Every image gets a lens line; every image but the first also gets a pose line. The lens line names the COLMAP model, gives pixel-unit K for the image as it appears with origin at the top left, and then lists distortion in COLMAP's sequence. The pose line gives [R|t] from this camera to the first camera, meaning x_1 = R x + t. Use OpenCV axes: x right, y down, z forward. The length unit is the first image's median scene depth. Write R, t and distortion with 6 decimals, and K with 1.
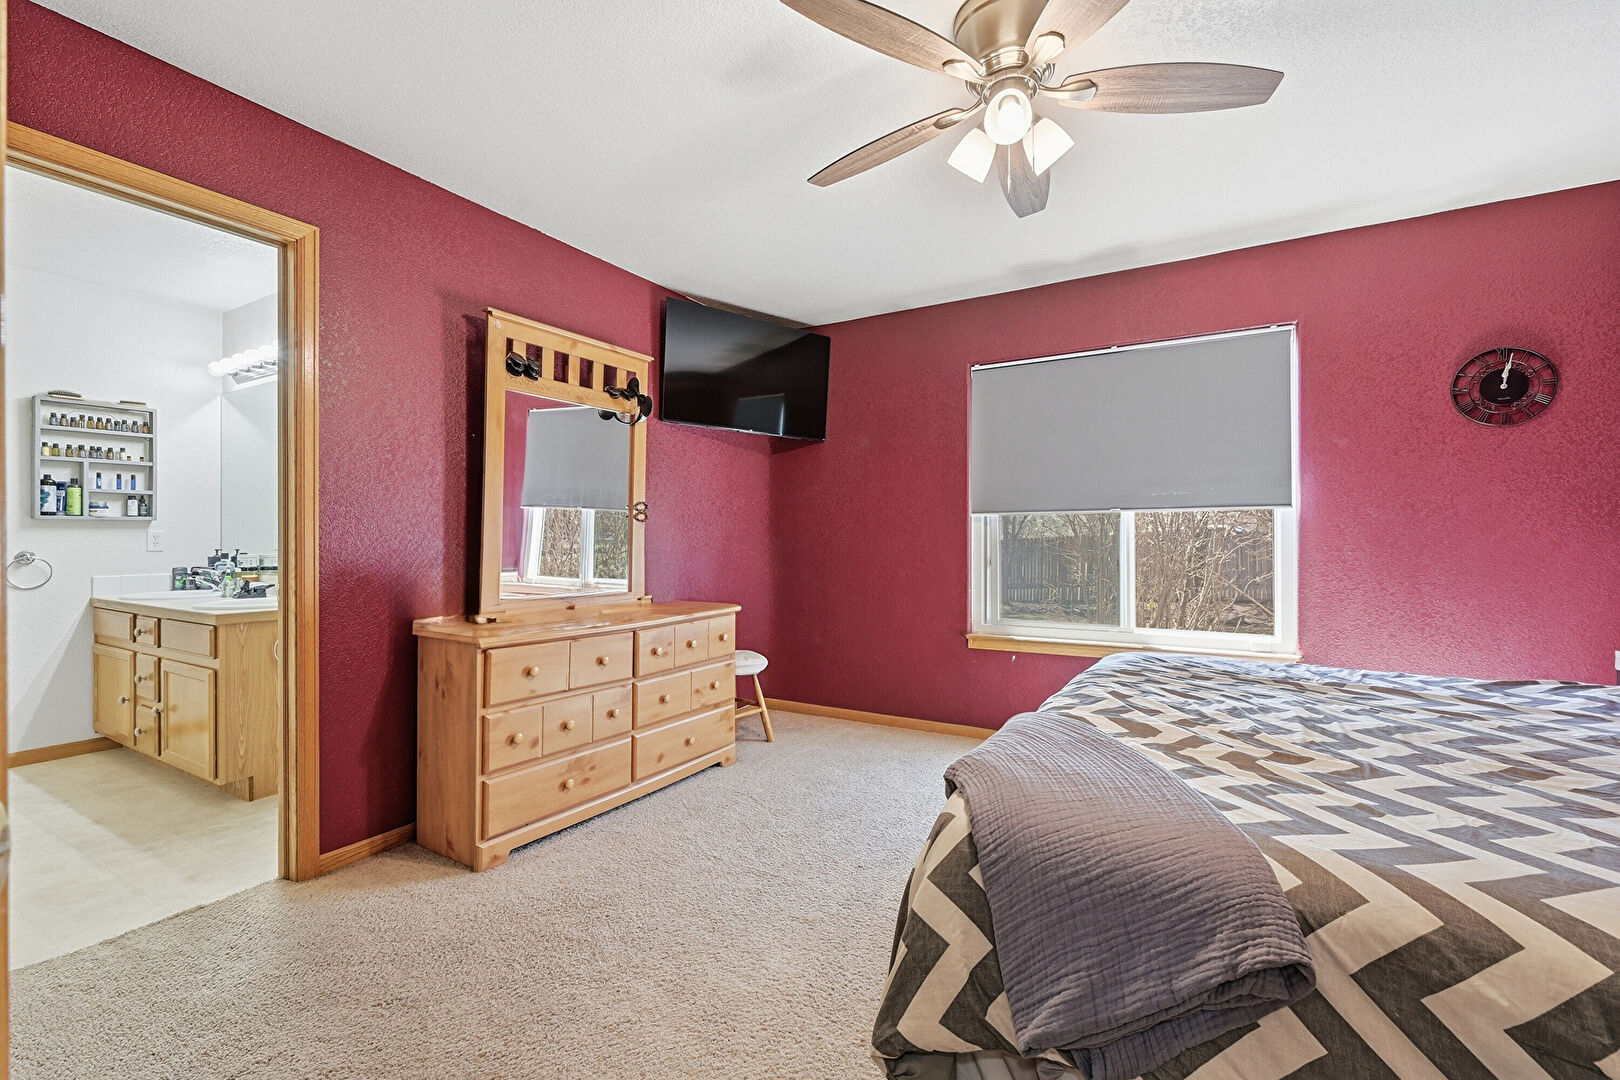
lens RADIAL K [[703.6, 0, 817.2], [0, 703.6, 539.3], [0, 0, 1]] dist [0.000355, -0.000519]
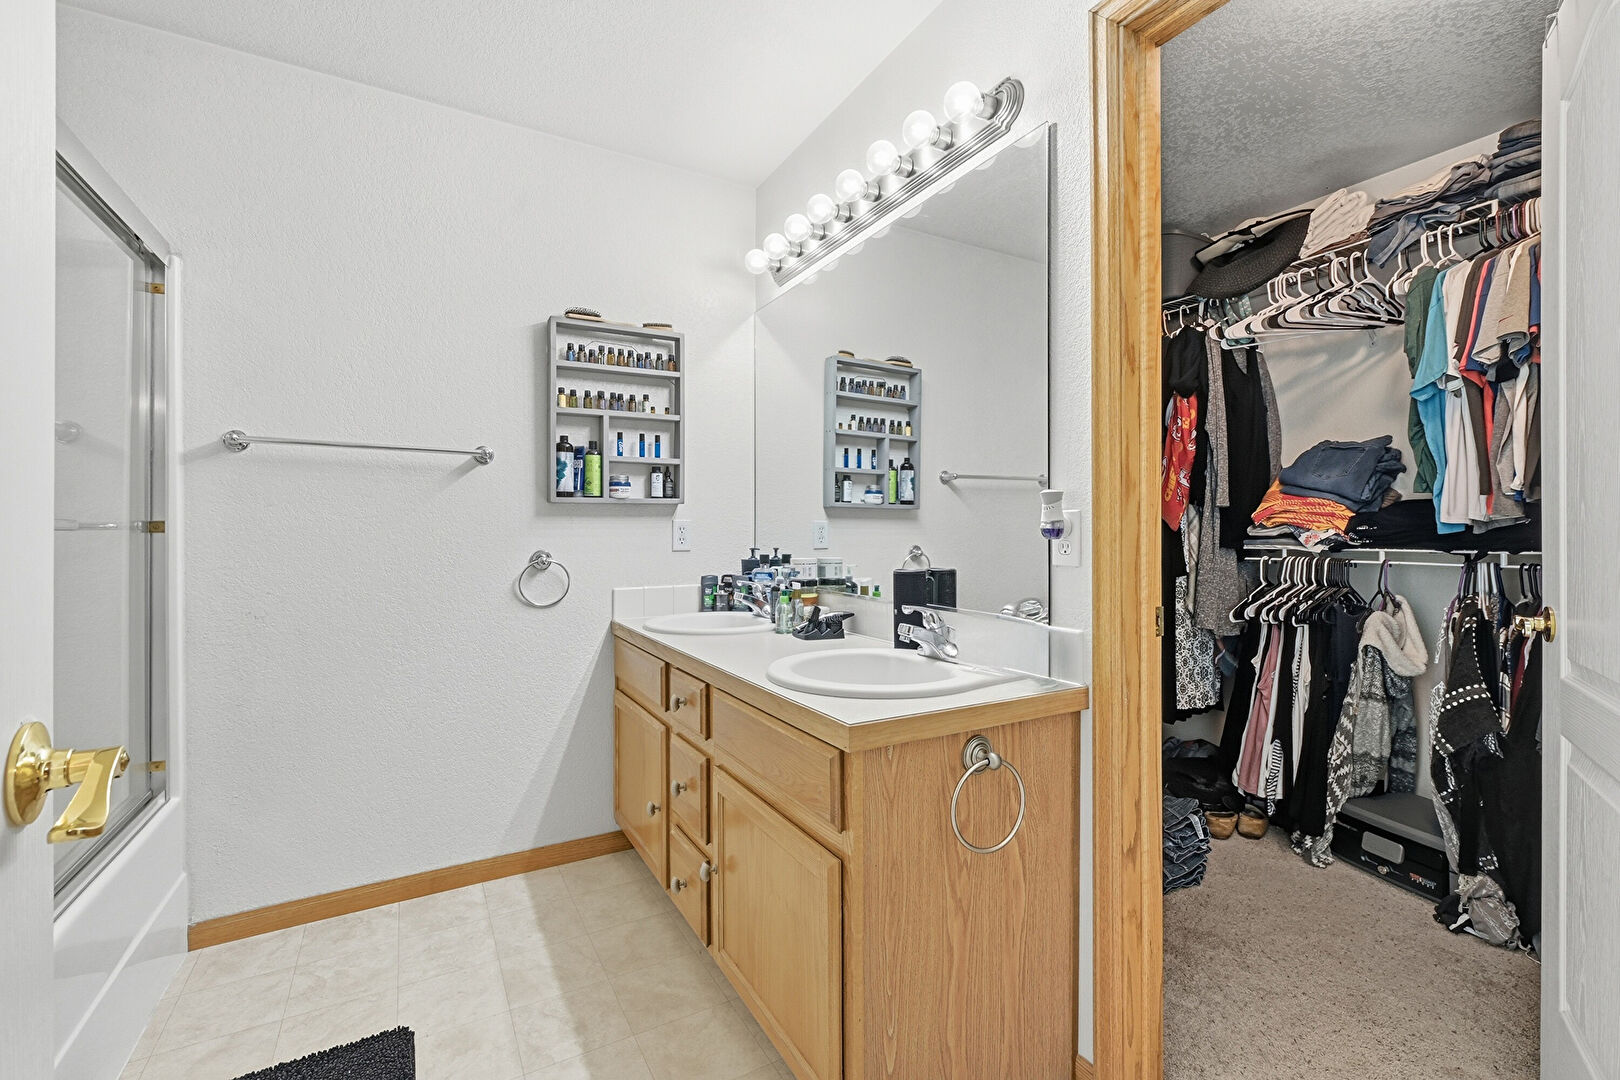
lens RADIAL K [[703.6, 0, 809.5], [0, 703.6, 535.6], [0, 0, 1]] dist [0.000355, -0.000519]
pose [[0.866331, -0.001339, -0.499468, -0.536884], [0.001498, 0.999999, -0.000082, 0.002892], [0.499468, -0.000677, 0.866332, 0.516184]]
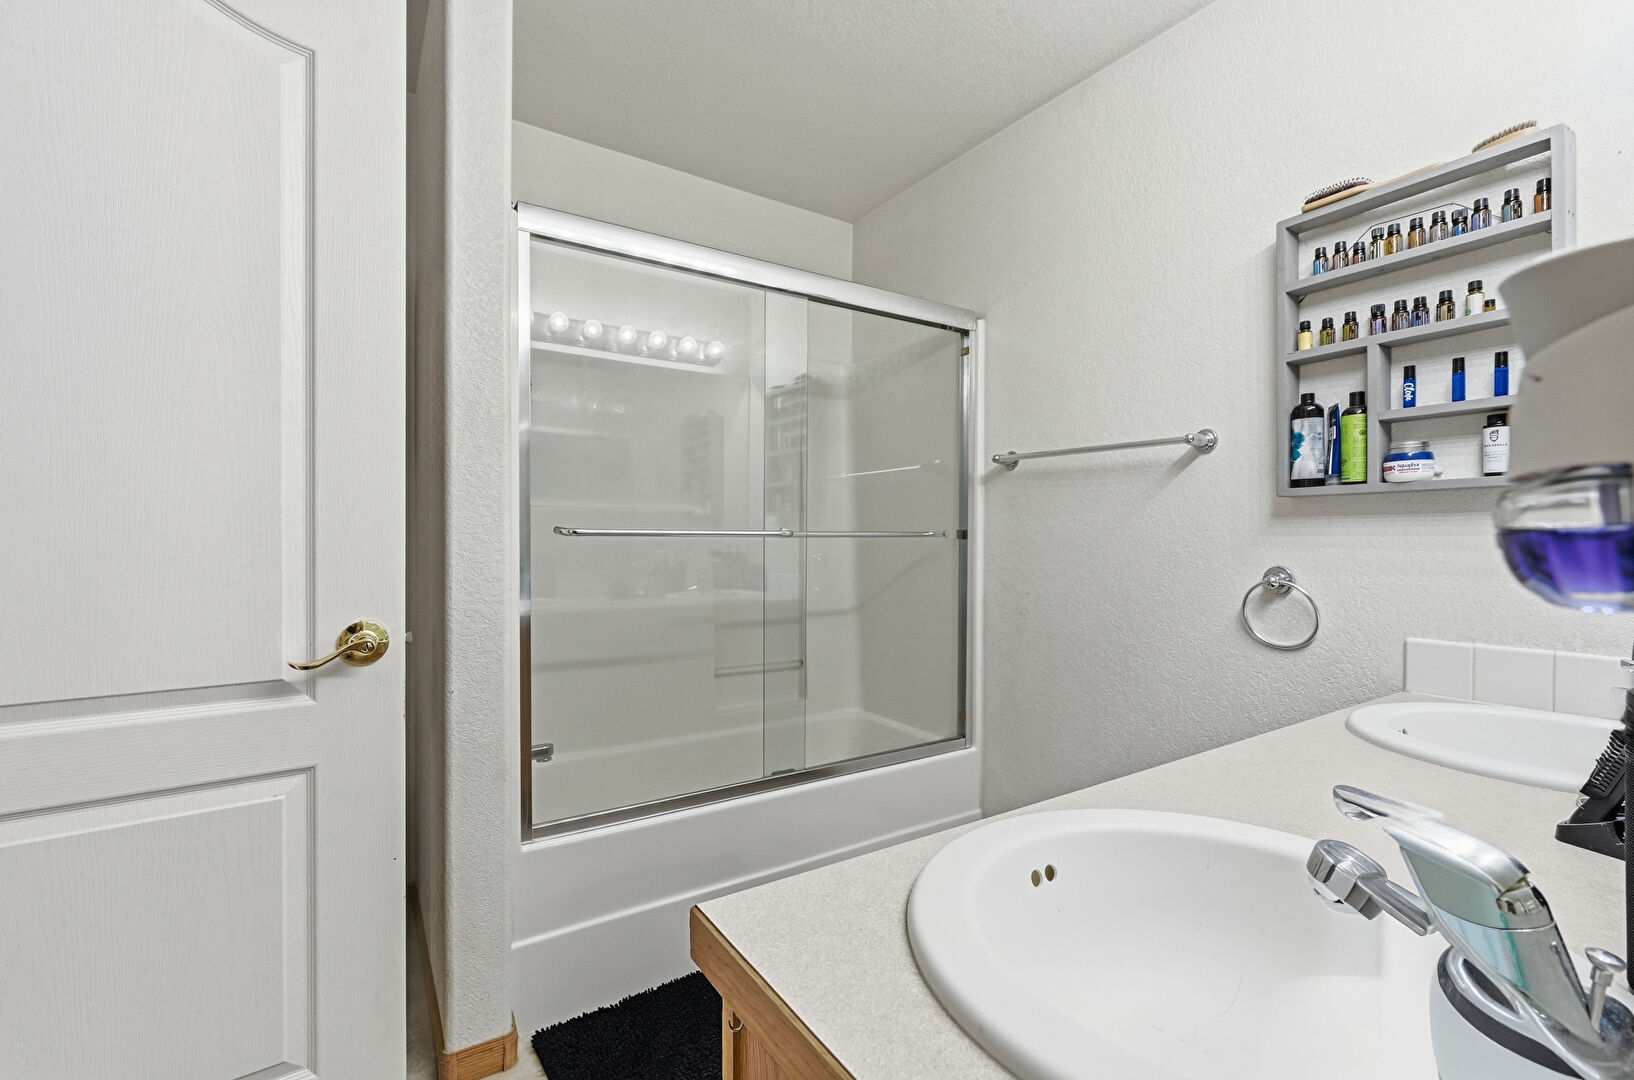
lens RADIAL K [[708.1, 0, 818.4], [0, 708.1, 536.0], [0, 0, 1]] dist [-0.002204, -0.000389]
pose [[-0.442496, -0.000247, -0.896770, -0.541327], [-0.001219, 0.999999, 0.000327, -0.003122], [0.896770, 0.001238, -0.442496, 0.885134]]
